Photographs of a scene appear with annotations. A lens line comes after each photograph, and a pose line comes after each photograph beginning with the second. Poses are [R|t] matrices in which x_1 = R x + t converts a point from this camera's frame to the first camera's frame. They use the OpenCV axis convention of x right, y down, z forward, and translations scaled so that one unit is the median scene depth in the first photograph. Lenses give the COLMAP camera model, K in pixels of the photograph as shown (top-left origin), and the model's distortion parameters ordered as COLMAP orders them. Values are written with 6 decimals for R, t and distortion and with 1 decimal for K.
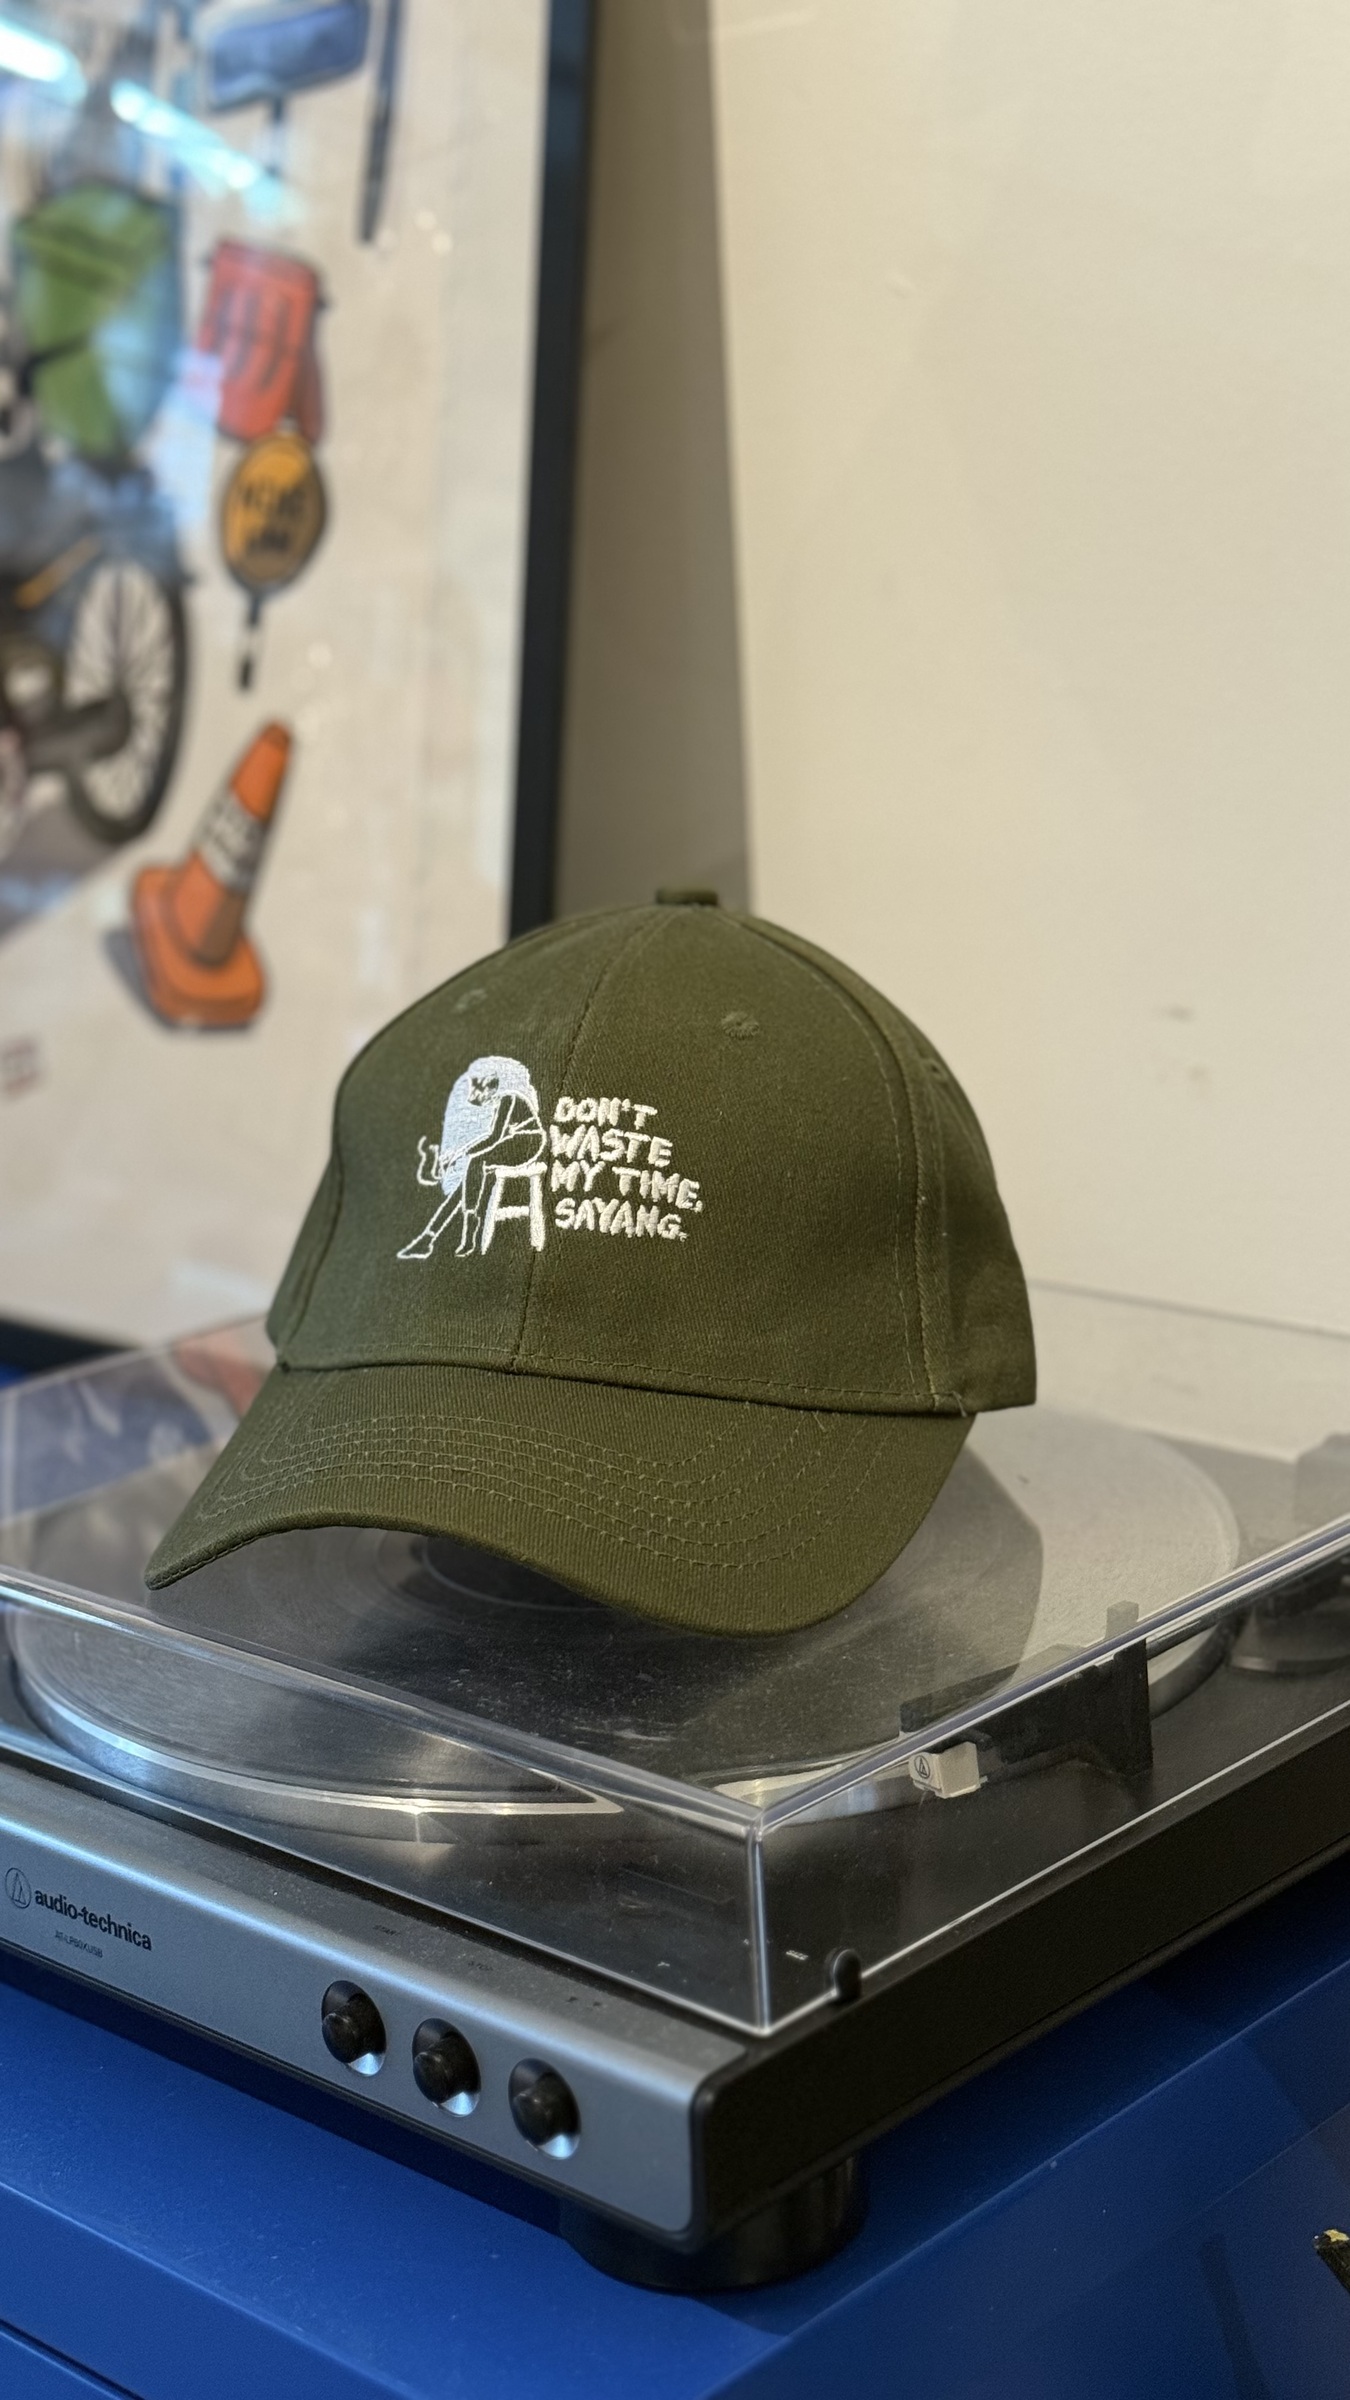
lens RADIAL K [[3362.5, 0, 678.4], [0, 3362.5, 1201.2], [0, 0, 1]] dist [0.077396, 0.000000]
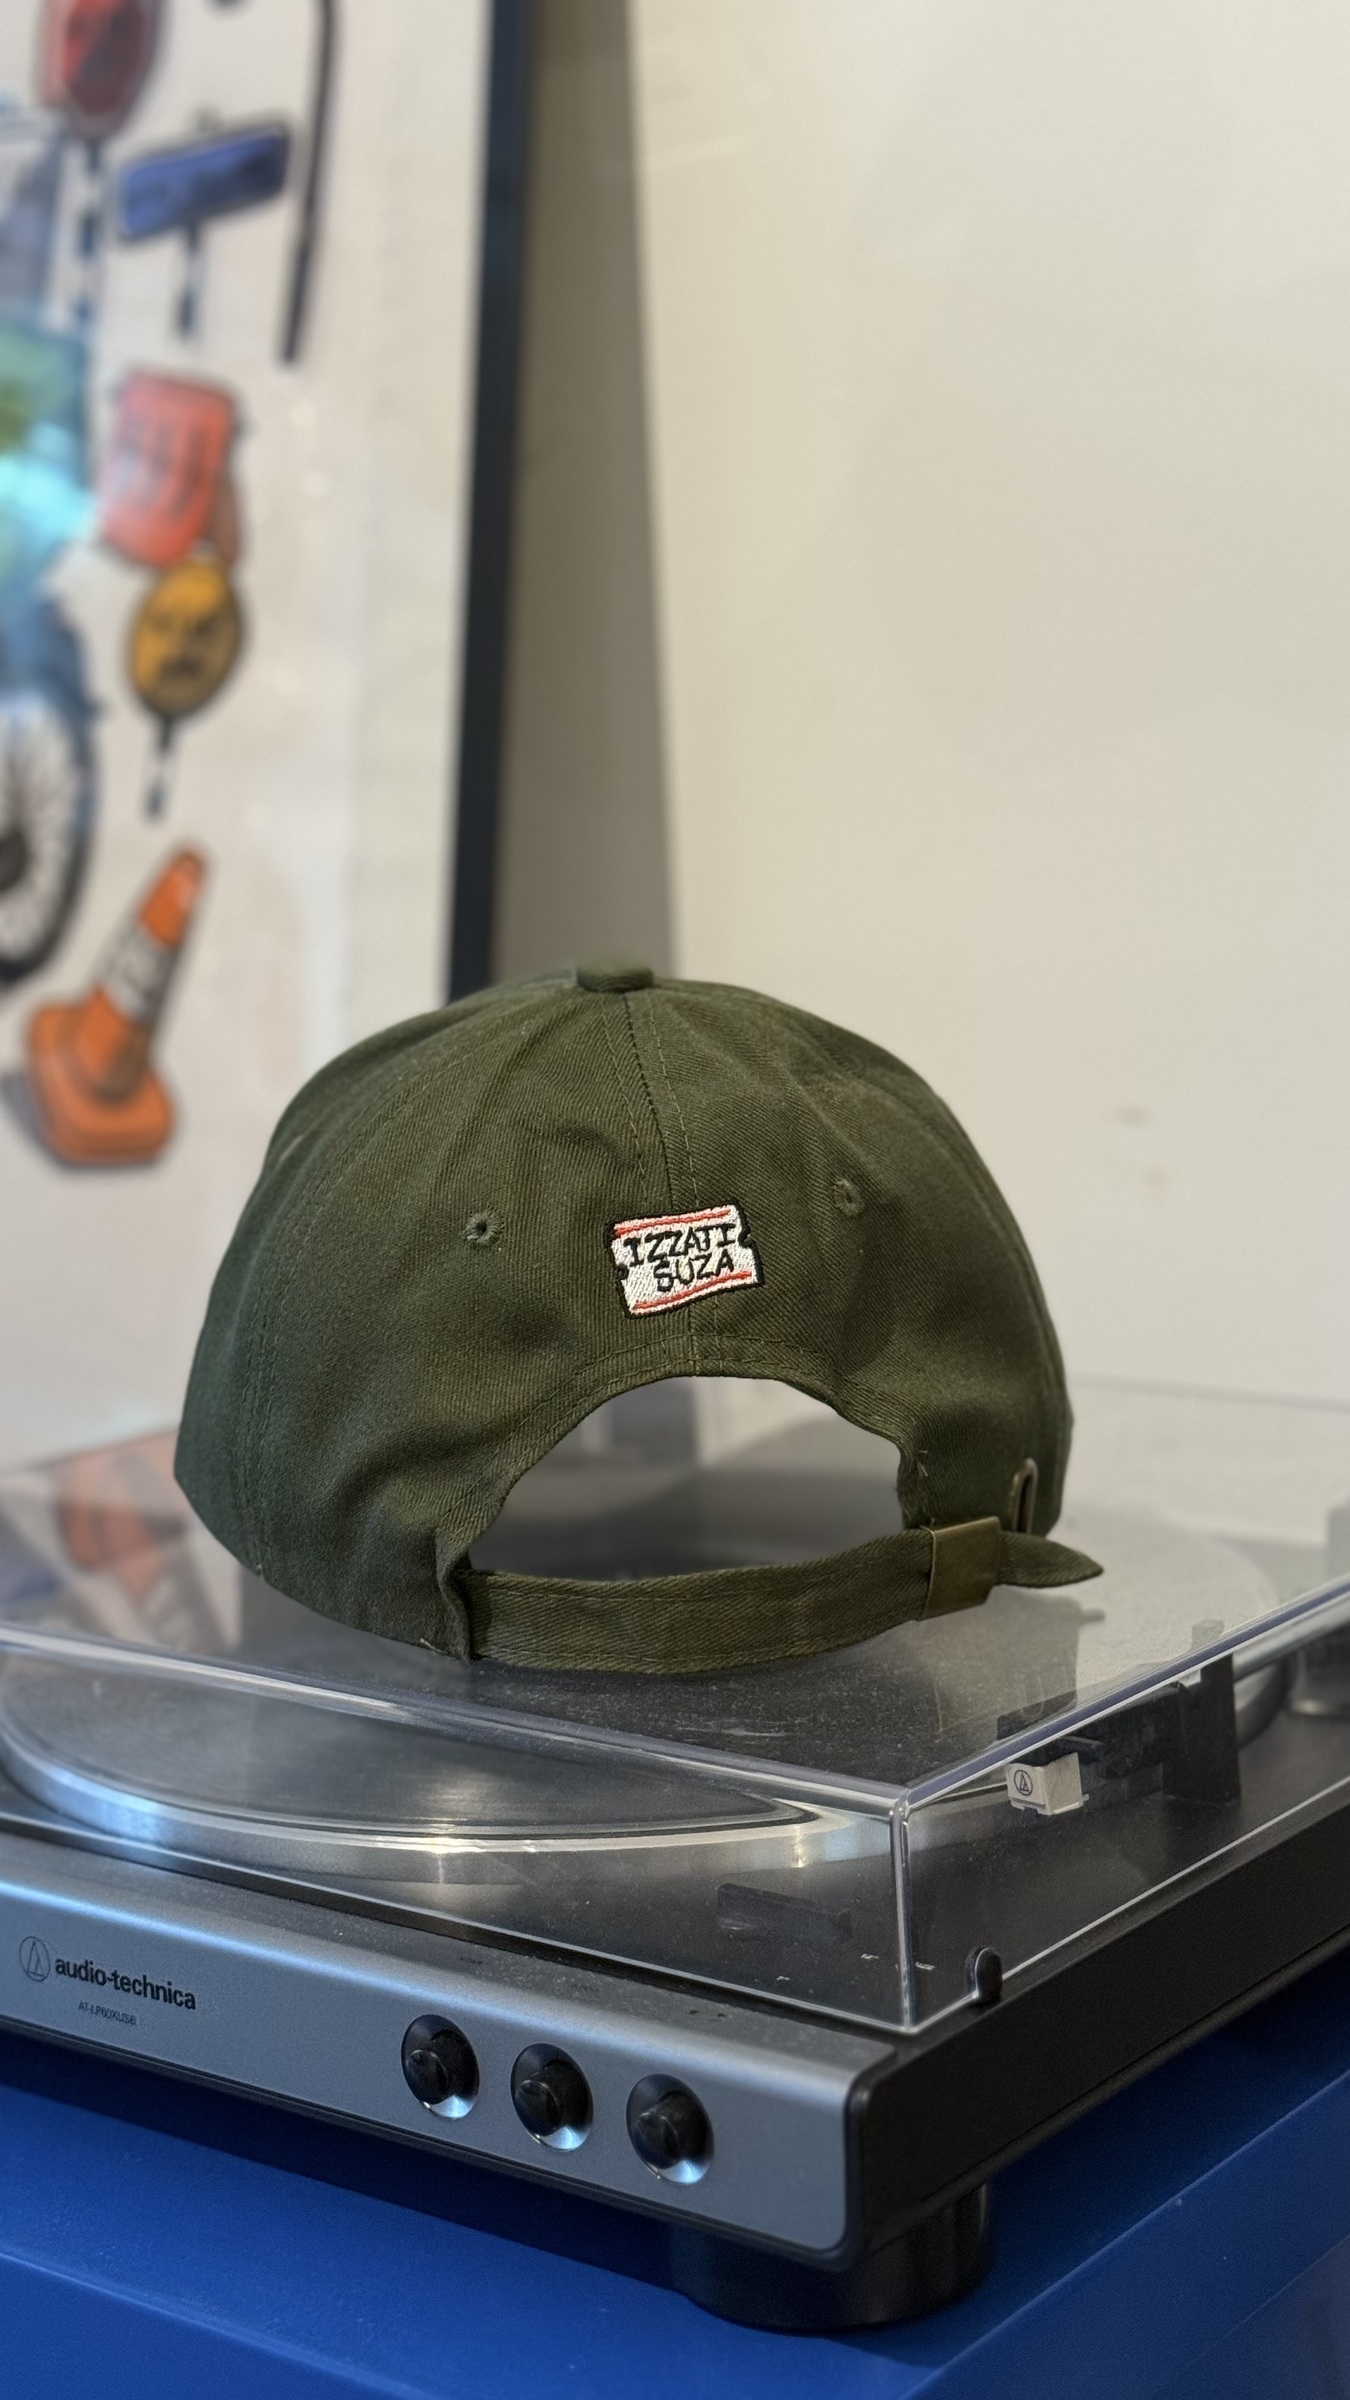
lens RADIAL K [[3362.5, 0, 681.6], [0, 3362.5, 1191.5], [0, 0, 1]] dist [0.077396, 0.000000]
pose [[0.996482, -0.005328, 0.083635, -0.095429], [0.013365, 0.995307, -0.095838, 0.085360], [-0.082732, 0.096619, 0.991877, 0.044350]]
